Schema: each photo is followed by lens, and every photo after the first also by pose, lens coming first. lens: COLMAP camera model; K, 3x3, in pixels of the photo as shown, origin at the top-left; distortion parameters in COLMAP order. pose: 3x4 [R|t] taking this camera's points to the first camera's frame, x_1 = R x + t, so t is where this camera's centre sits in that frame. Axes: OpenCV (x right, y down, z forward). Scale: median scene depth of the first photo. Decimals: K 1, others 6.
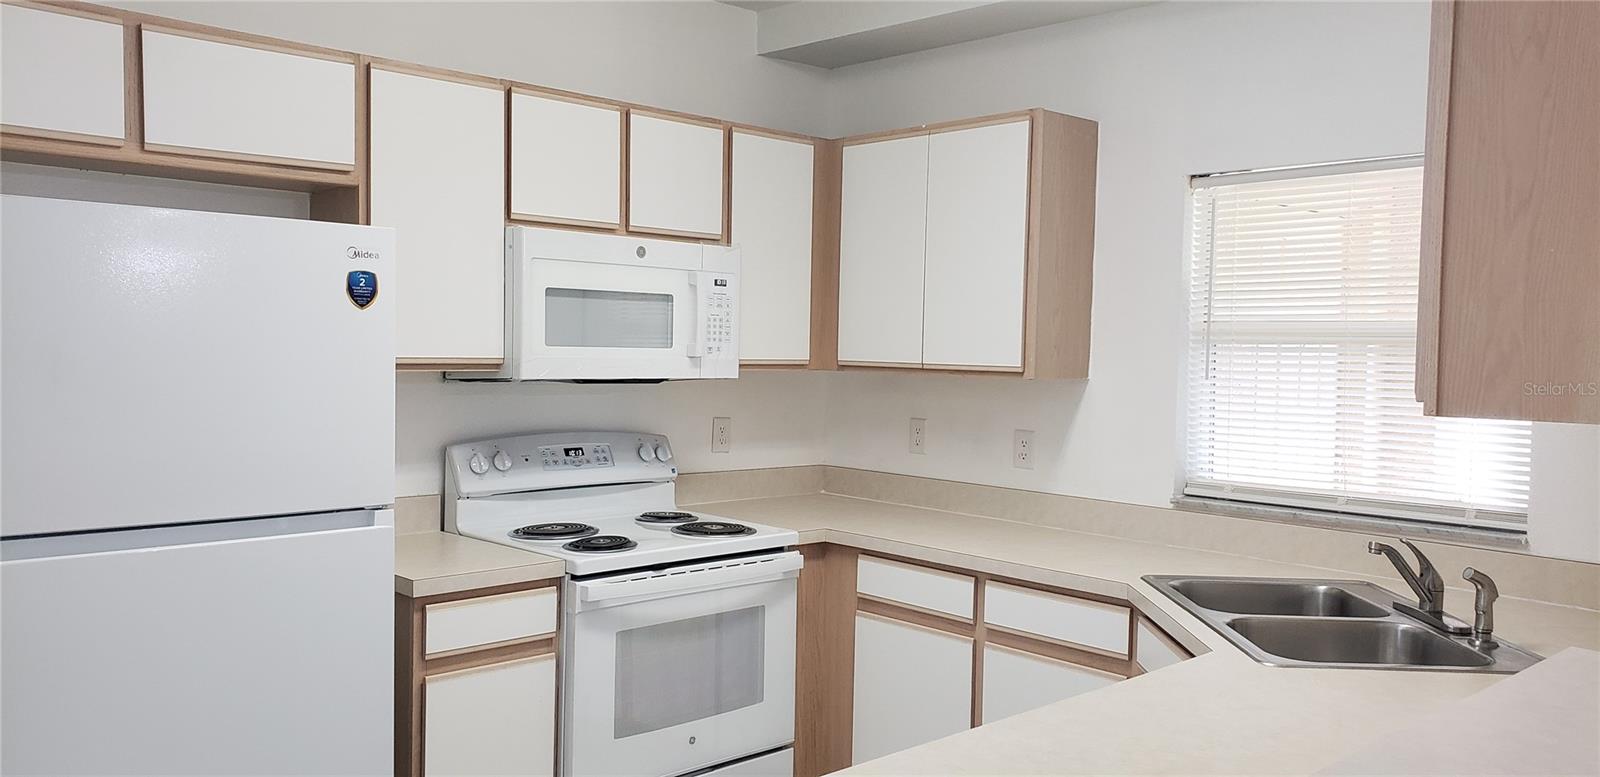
lens RADIAL K [[1277.0, 0, 798.0], [0, 1277.0, 405.0], [0, 0, 1]] dist [0.011535, 0.000322]
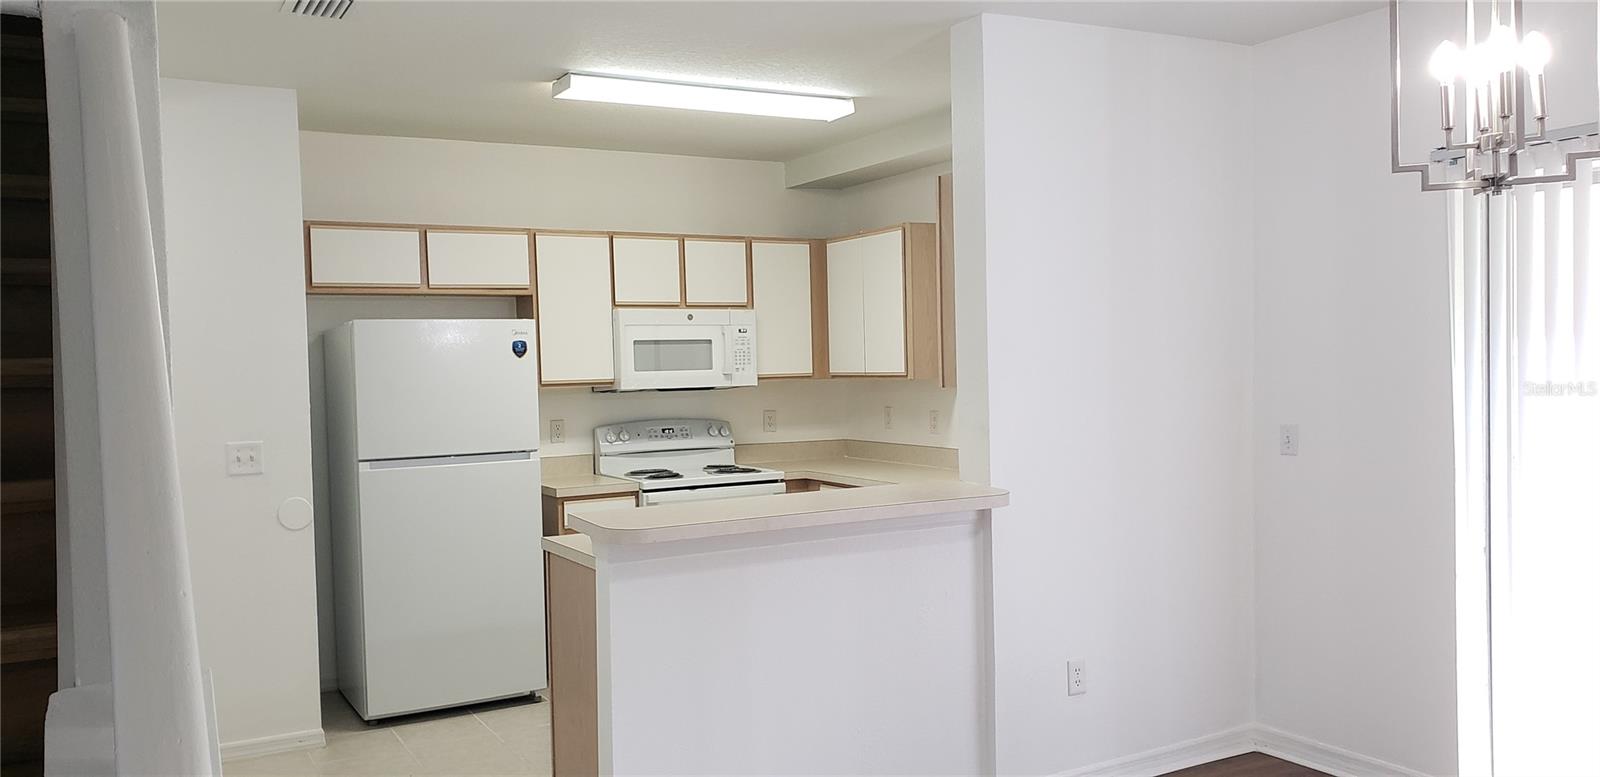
lens RADIAL K [[1260.8, 0, 794.8], [0, 1260.8, 418.1], [0, 0, 1]] dist [0.107746, -0.111213]
pose [[0.968007, -0.032260, -0.248839, 0.449868], [0.030960, 0.999479, -0.009136, 0.042736], [0.249004, 0.001140, 0.968502, -0.677895]]
